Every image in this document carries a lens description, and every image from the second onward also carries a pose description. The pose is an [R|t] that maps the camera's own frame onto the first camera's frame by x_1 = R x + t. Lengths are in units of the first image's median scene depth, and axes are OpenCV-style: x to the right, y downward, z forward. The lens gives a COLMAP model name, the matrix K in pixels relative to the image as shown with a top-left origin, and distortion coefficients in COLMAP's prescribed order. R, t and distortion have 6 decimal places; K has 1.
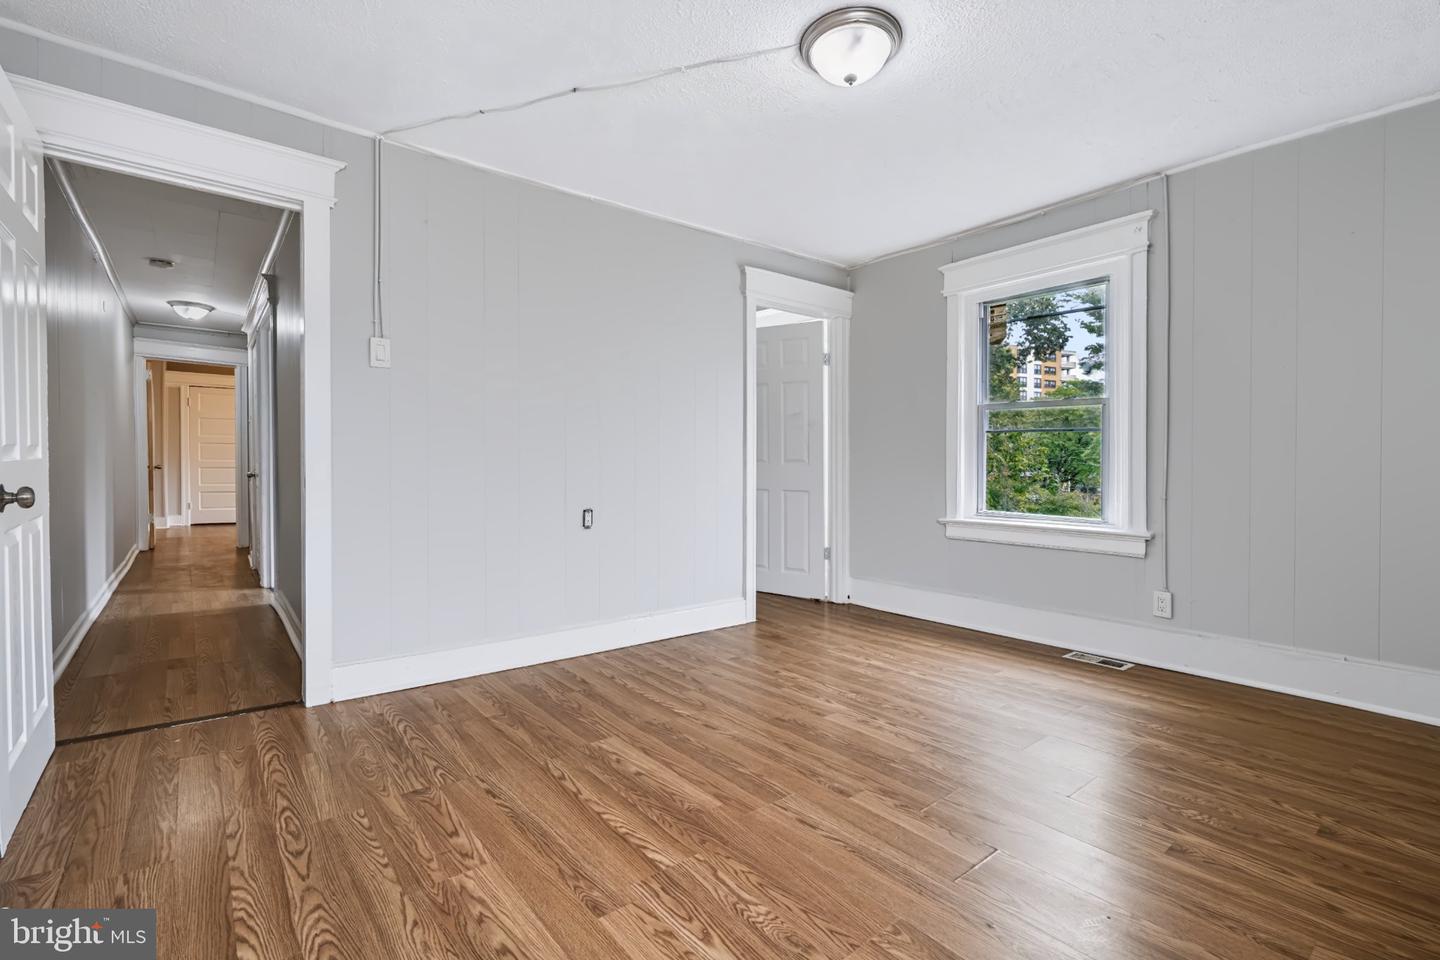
lens RADIAL K [[638.5, 0, 720.0], [0, 638.5, 480.0], [0, 0, 1]] dist [-0.001126, 0.000906]
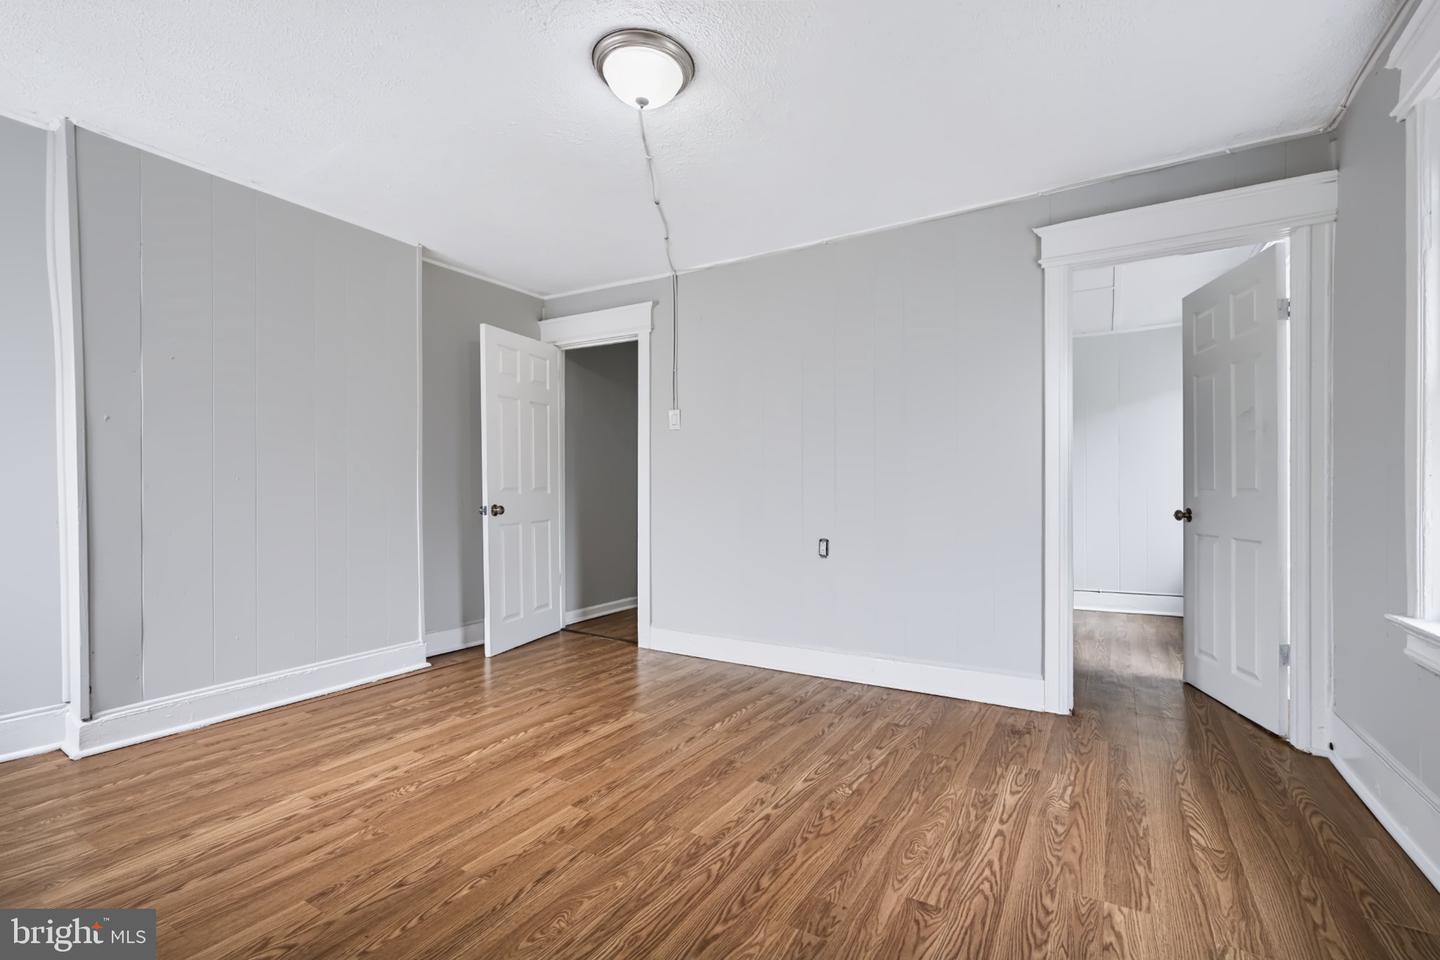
lens RADIAL K [[656.1, 0, 745.9], [0, 656.1, 512.3], [0, 0, 1]] dist [-0.002049, 0.000092]
pose [[0.358633, 0.019550, -0.933274, 0.945980], [-0.023732, 0.999648, 0.011821, -0.009734], [0.933177, 0.017909, 0.358971, 0.621606]]
